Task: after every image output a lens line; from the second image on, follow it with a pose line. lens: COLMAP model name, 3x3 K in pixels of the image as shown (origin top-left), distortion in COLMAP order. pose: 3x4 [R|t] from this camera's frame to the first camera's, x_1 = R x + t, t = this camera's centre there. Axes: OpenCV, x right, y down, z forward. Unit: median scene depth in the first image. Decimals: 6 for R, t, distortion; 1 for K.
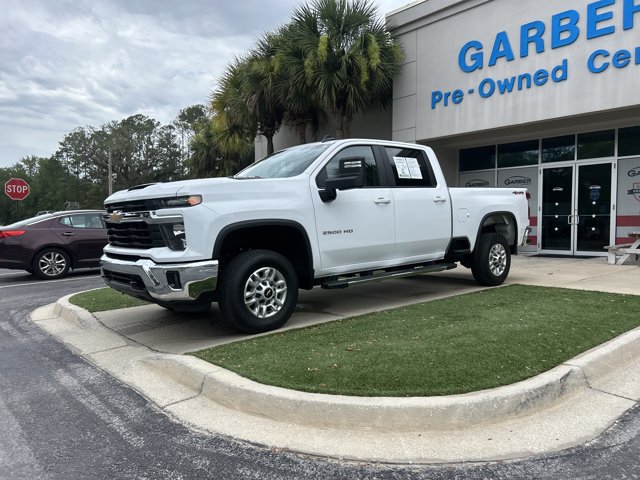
lens RADIAL K [[485.1, 0, 320.0], [0, 485.1, 240.0], [0, 0, 1]] dist [0.041457, -0.038860]
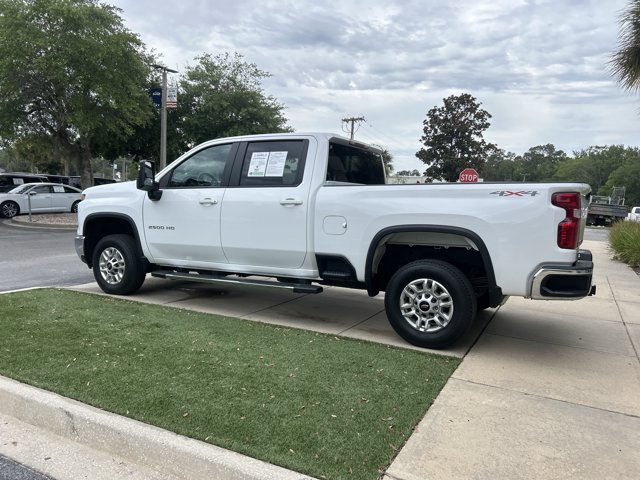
lens RADIAL K [[480.0, 0, 320.0], [0, 480.0, 240.0], [0, 0, 1]] dist [0.050759, -0.058855]
pose [[0.358480, 0.109155, -0.927134, 0.928941], [-0.075372, 0.993283, 0.087800, -0.088147], [0.930490, 0.038405, 0.364299, 0.716448]]
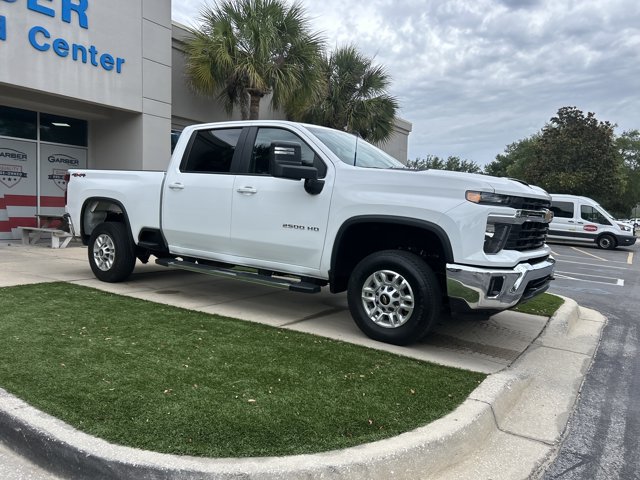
lens RADIAL K [[485.1, 0, 320.0], [0, 485.1, 240.0], [0, 0, 1]] dist [0.041457, -0.038860]
pose [[-0.258565, -0.059738, 0.964145, -0.835685], [0.006046, 0.997966, 0.063455, -0.044086], [-0.965975, 0.022236, -0.257678, 1.156067]]
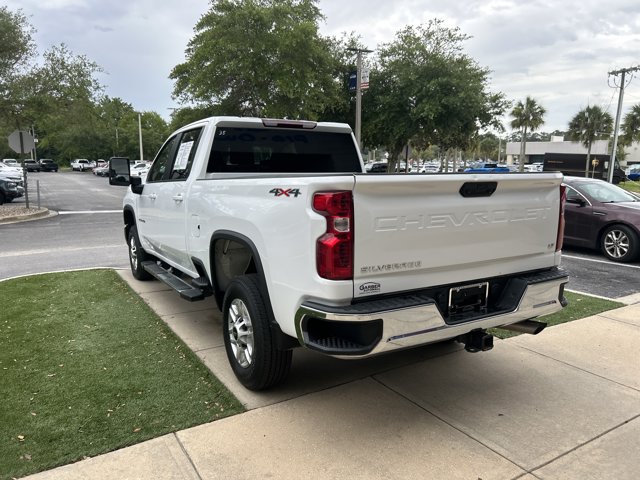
lens RADIAL K [[480.0, 0, 320.0], [0, 480.0, 240.0], [0, 0, 1]] dist [0.050759, -0.058855]
pose [[-0.169339, 0.159662, -0.972539, 0.858105], [-0.032119, 0.985372, 0.167362, -0.139384], [0.985034, 0.059578, -0.161734, 1.243158]]
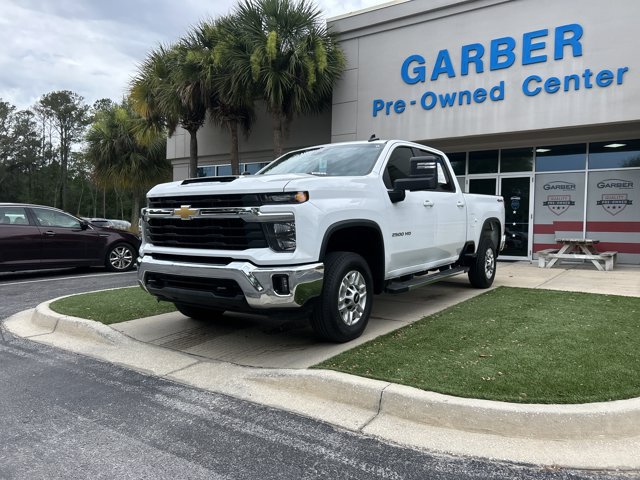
lens RADIAL K [[483.3, 0, 320.0], [0, 483.3, 240.0], [0, 0, 1]] dist [0.049177, -0.052180]
pose [[0.967172, 0.014448, 0.253712, -0.281282], [-0.012961, 0.999888, -0.007533, 0.003129], [-0.253792, 0.003997, 0.967250, 0.078120]]
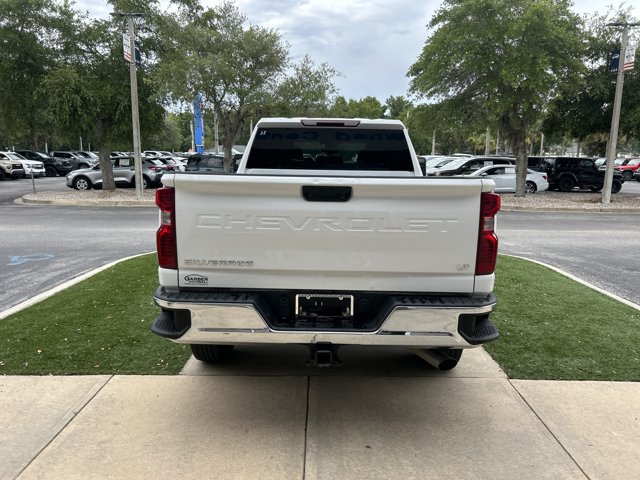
lens RADIAL K [[477.8, 0, 326.3], [0, 477.8, 234.9], [0, 0, 1]] dist [0.060203, -0.066576]
pose [[-0.656529, 0.120193, -0.744663, 0.712690], [-0.033378, 0.981627, 0.187867, -0.156916], [0.753562, 0.148196, -0.640455, 1.561873]]
